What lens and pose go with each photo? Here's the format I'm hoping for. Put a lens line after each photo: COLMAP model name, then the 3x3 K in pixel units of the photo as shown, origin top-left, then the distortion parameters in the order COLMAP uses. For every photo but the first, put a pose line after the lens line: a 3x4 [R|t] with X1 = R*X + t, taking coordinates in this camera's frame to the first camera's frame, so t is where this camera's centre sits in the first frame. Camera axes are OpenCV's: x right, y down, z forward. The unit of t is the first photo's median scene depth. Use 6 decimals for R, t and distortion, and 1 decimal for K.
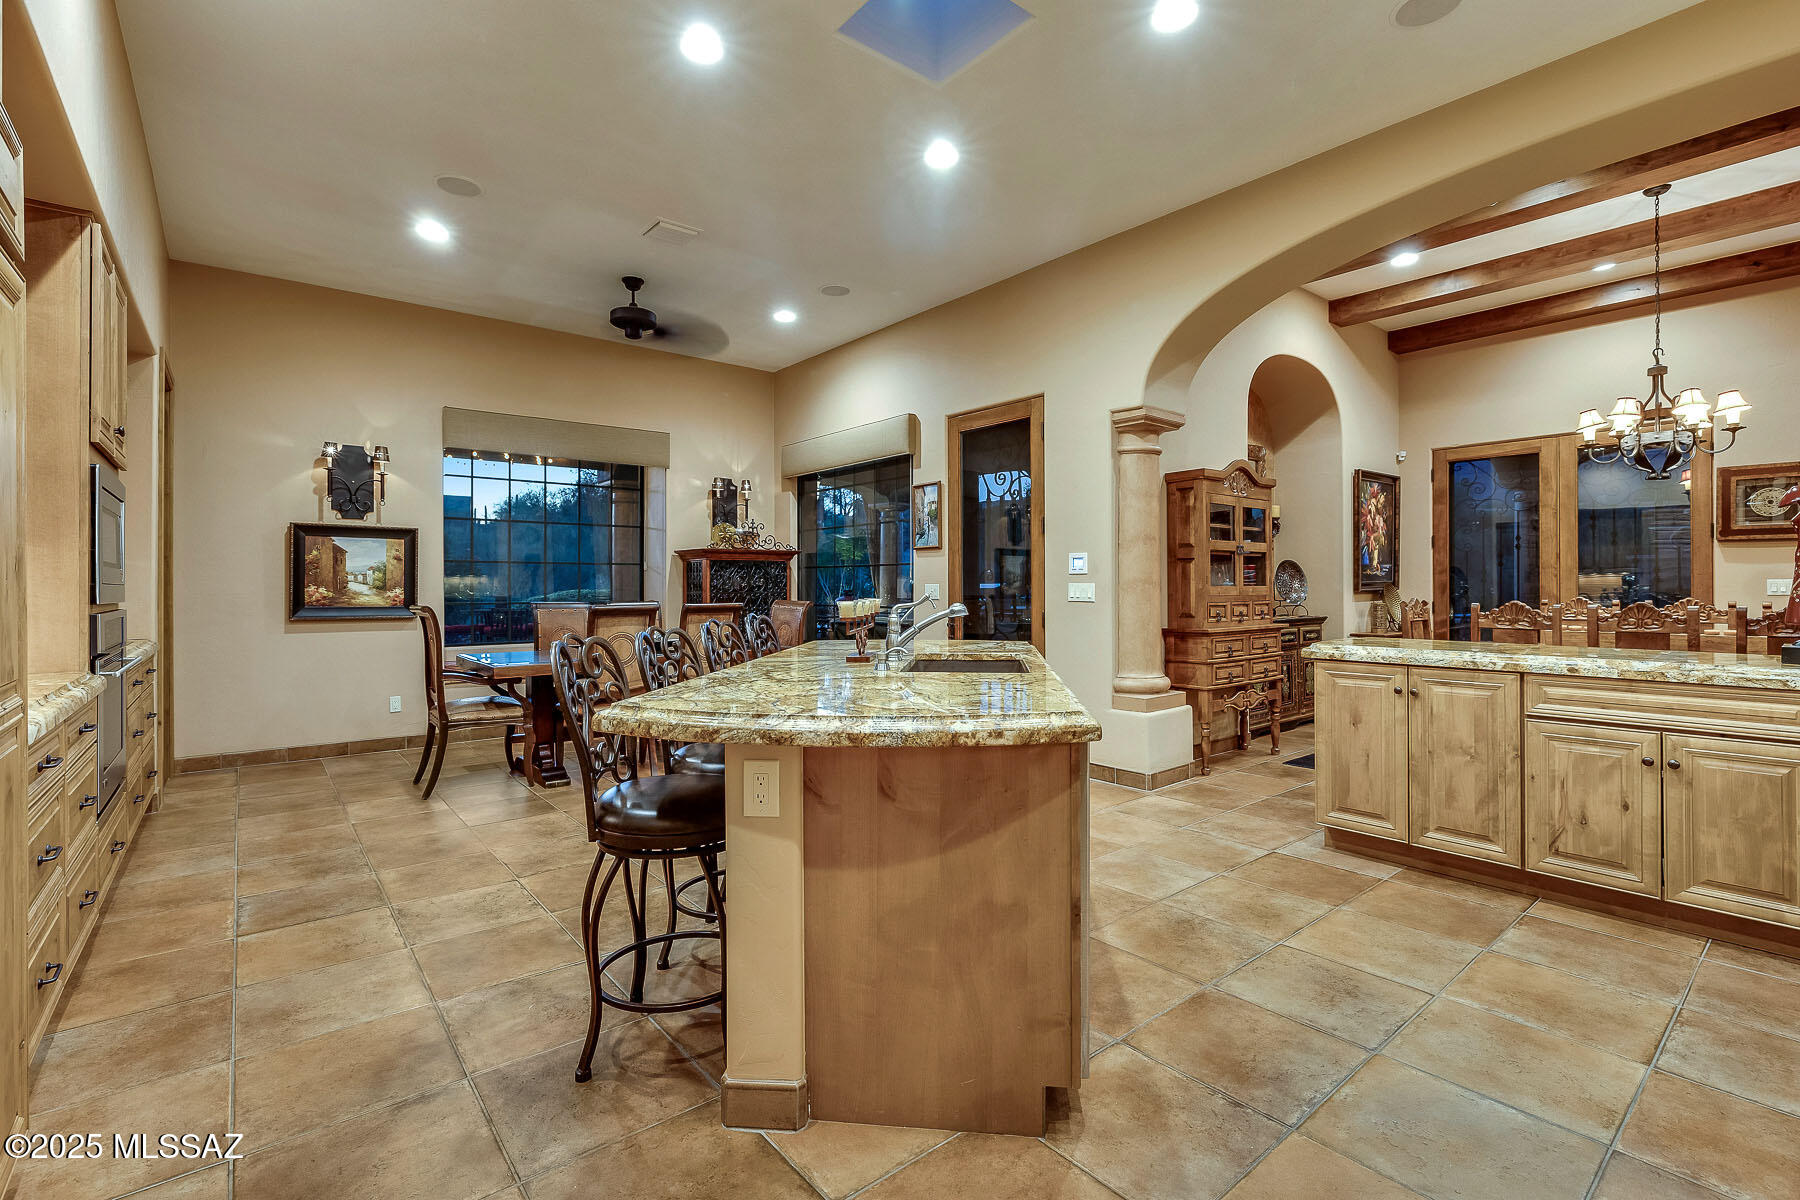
lens RADIAL K [[807.7, 0, 893.5], [0, 807.7, 585.1], [0, 0, 1]] dist [-0.000053, 0.000578]
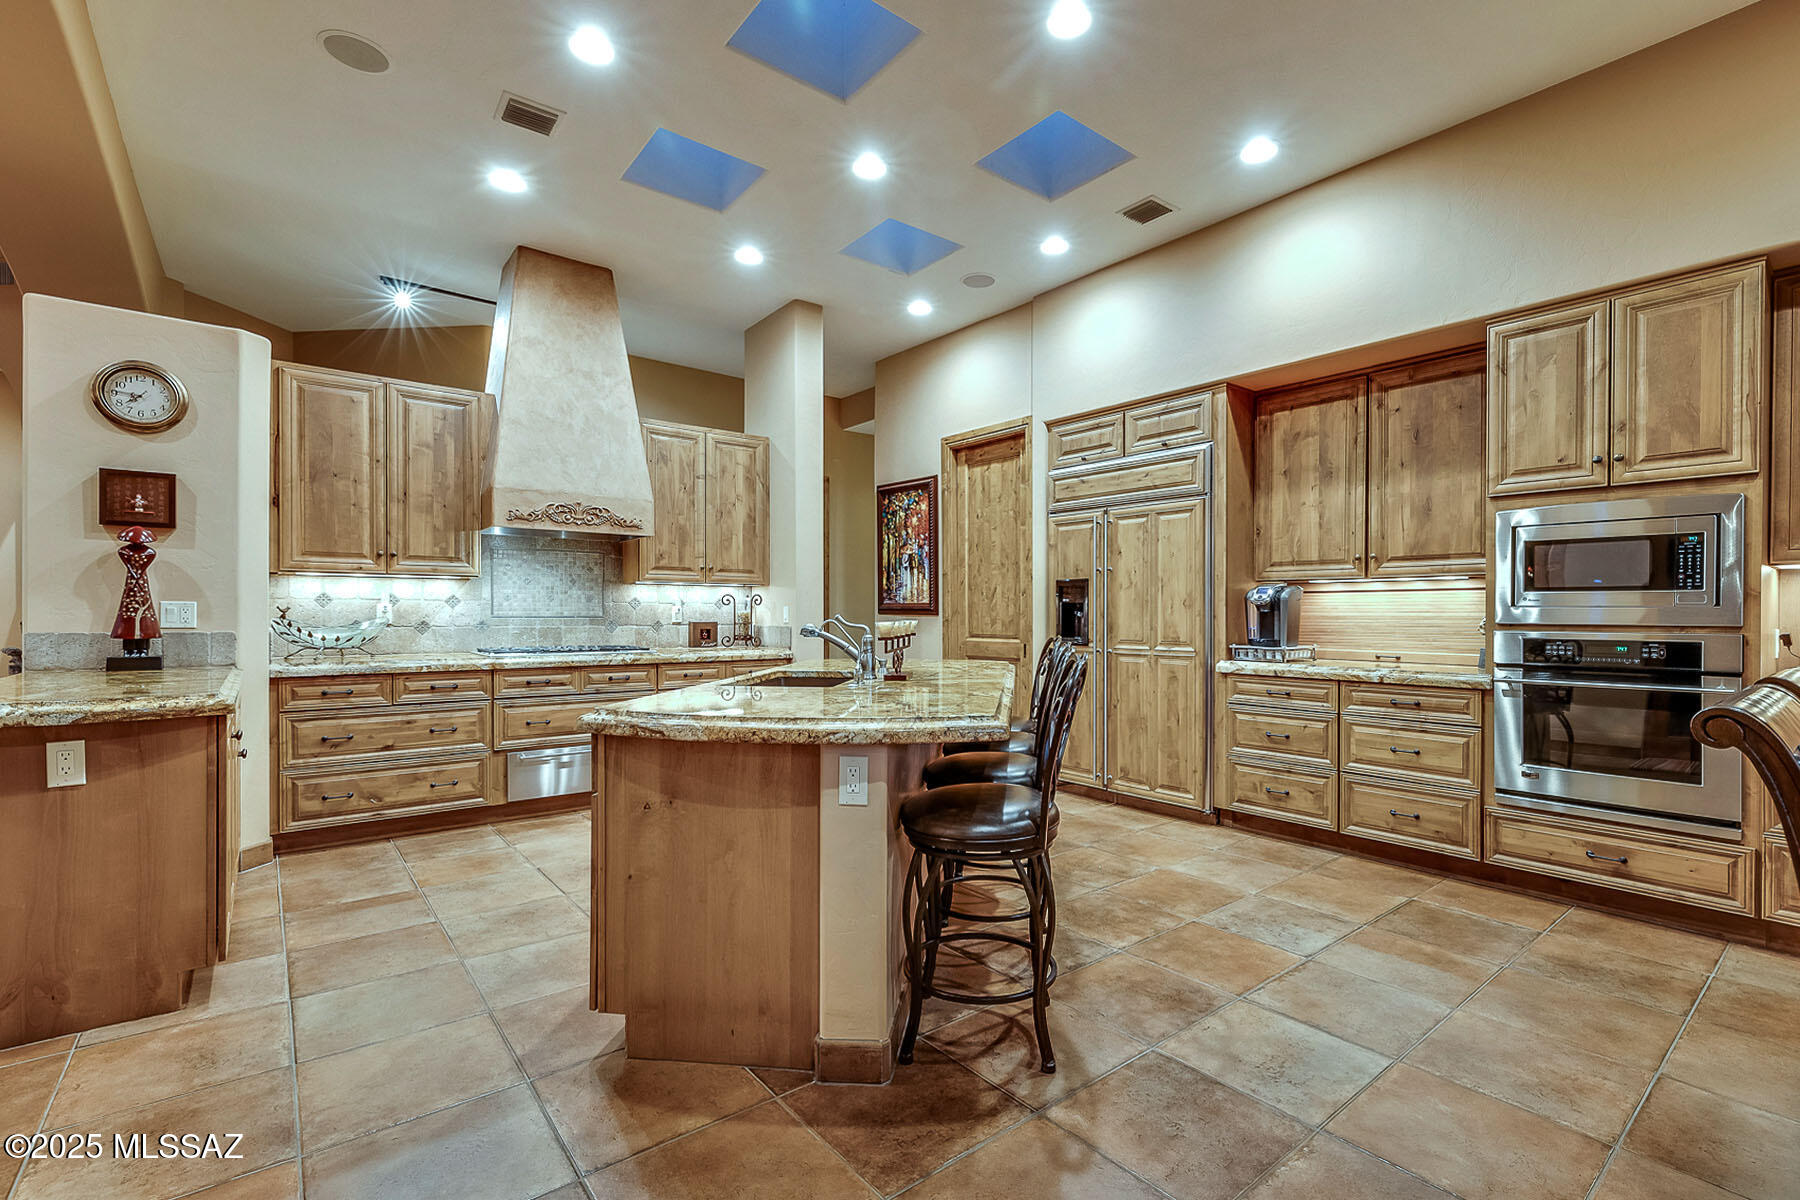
lens RADIAL K [[814.4, 0, 946.4], [0, 814.4, 615.0], [0, 0, 1]] dist [-0.000412, -0.000112]
pose [[-0.999831, -0.001879, -0.018269, -0.044438], [-0.001916, 0.999996, 0.002014, 0.003321], [0.018265, 0.002048, -0.999831, 1.127139]]
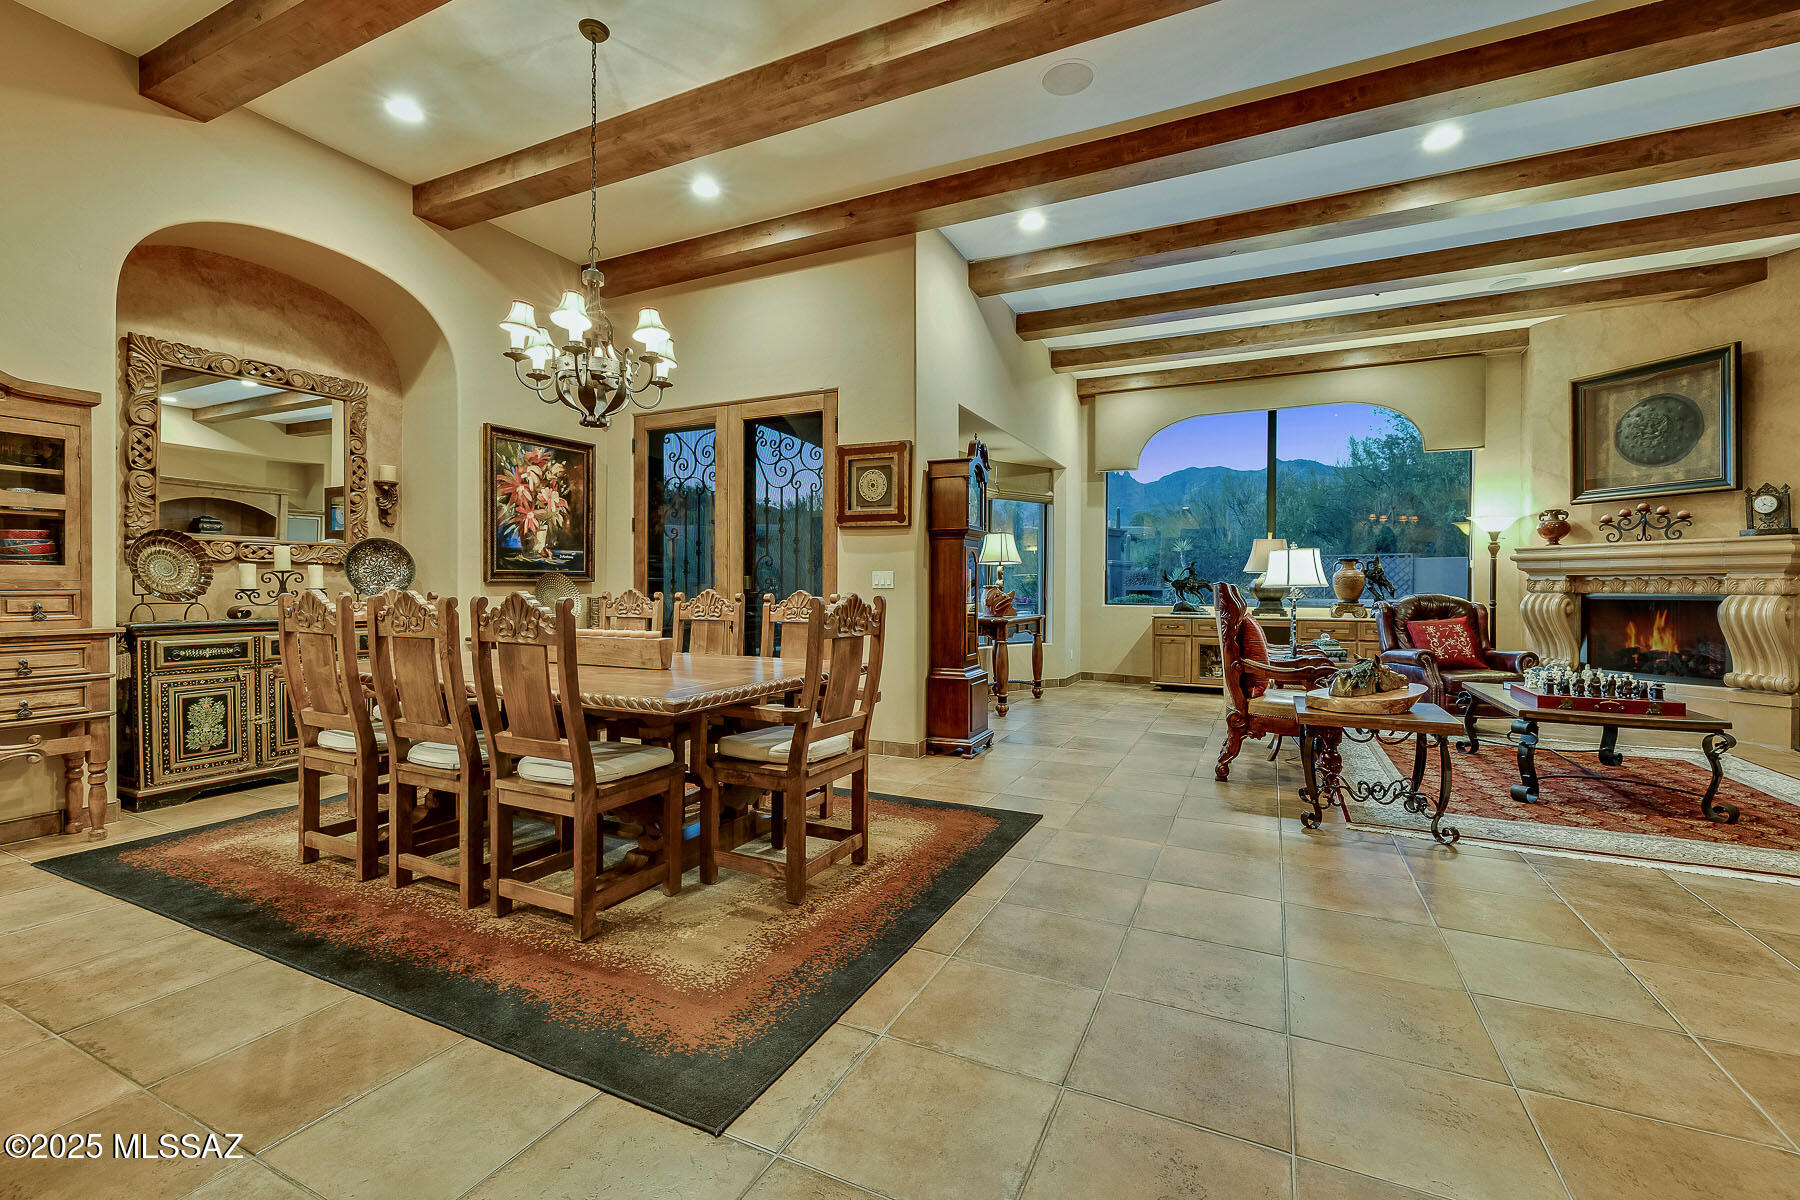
lens RADIAL K [[766.6, 0, 895.3], [0, 766.6, 595.1], [0, 0, 1]] dist [0.000754, 0.000206]
pose [[0.906254, 0.003856, 0.422716, 0.810556], [-0.008733, 0.999916, 0.009602, 0.012548], [-0.422643, -0.012393, 0.906212, 0.225029]]
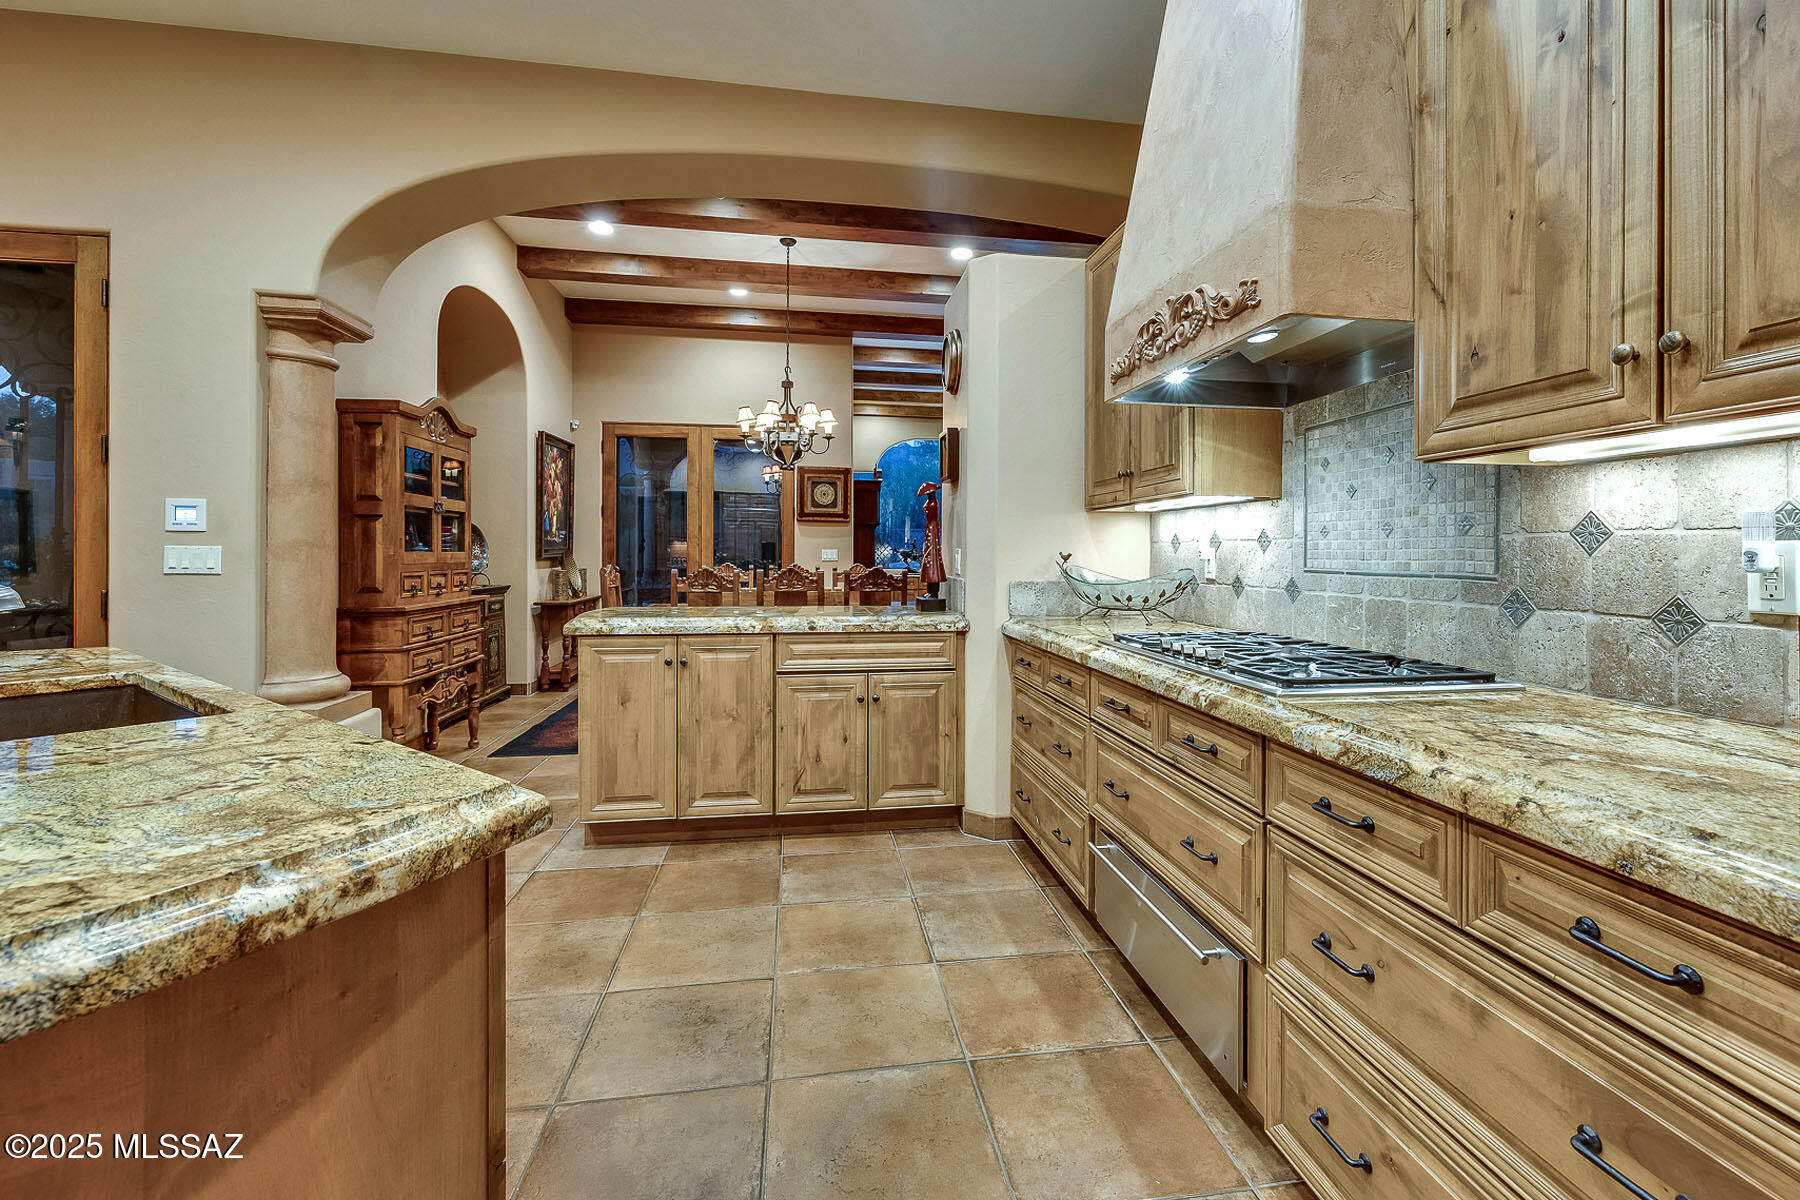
lens RADIAL K [[803.4, 0, 938.5], [0, 803.4, 554.2], [0, 0, 1]] dist [-0.000665, -0.000597]
pose [[0.492655, 0.004321, 0.870214, -0.029891], [-0.007477, 0.999972, -0.000732, 0.000515], [-0.870192, -0.006146, 0.492674, 0.154926]]
